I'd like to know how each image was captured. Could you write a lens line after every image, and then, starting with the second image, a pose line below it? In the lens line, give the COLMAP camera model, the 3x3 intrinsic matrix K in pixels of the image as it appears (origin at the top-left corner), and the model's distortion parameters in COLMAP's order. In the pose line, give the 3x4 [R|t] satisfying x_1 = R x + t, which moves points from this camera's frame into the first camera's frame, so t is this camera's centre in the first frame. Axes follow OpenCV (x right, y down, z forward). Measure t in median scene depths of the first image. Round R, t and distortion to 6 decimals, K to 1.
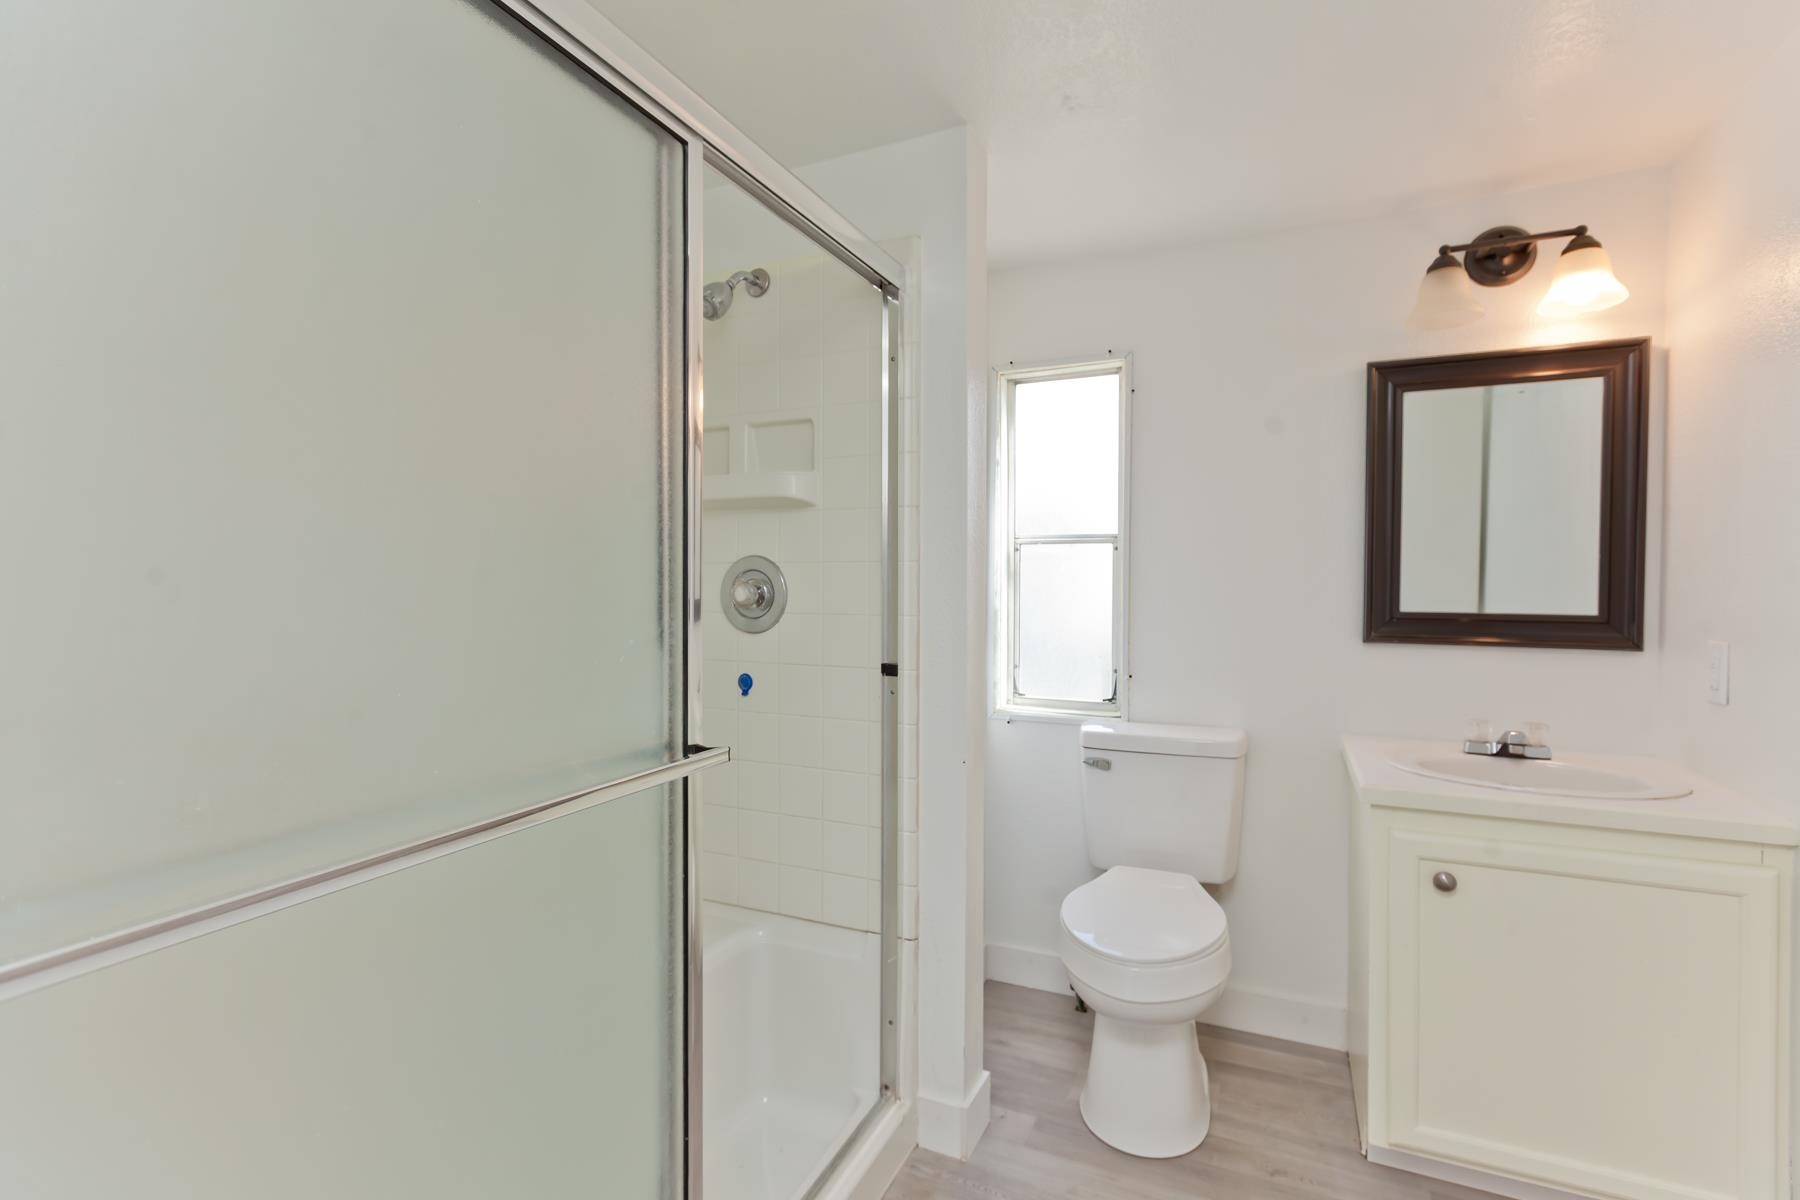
lens RADIAL K [[816.7, 0, 904.8], [0, 816.7, 594.8], [0, 0, 1]] dist [0.001147, 0.000191]
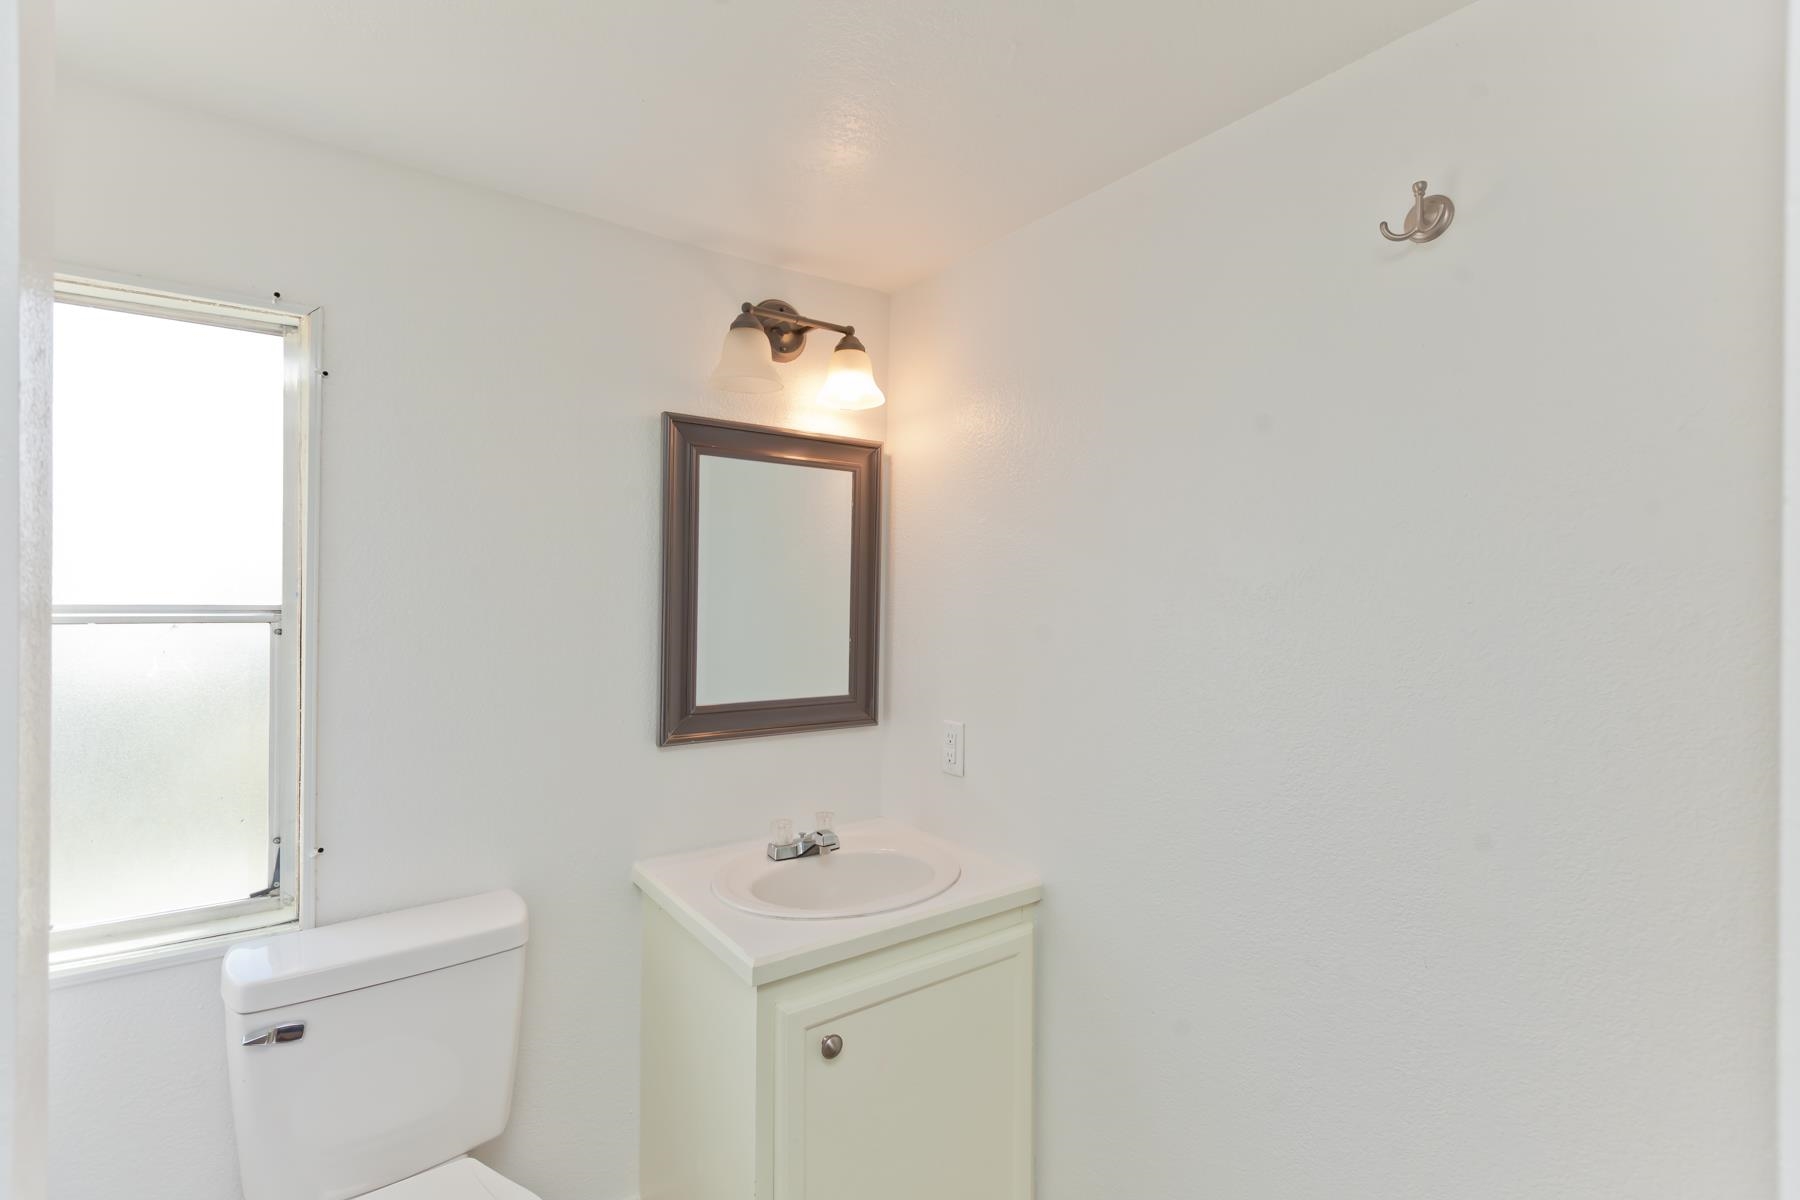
lens RADIAL K [[816.7, 0, 904.8], [0, 816.7, 594.8], [0, 0, 1]] dist [0.001147, 0.000191]
pose [[0.493118, 0.007951, 0.869926, -0.039102], [0.011121, 0.999819, -0.015442, -0.085457], [-0.869891, 0.017289, 0.492940, 0.399782]]
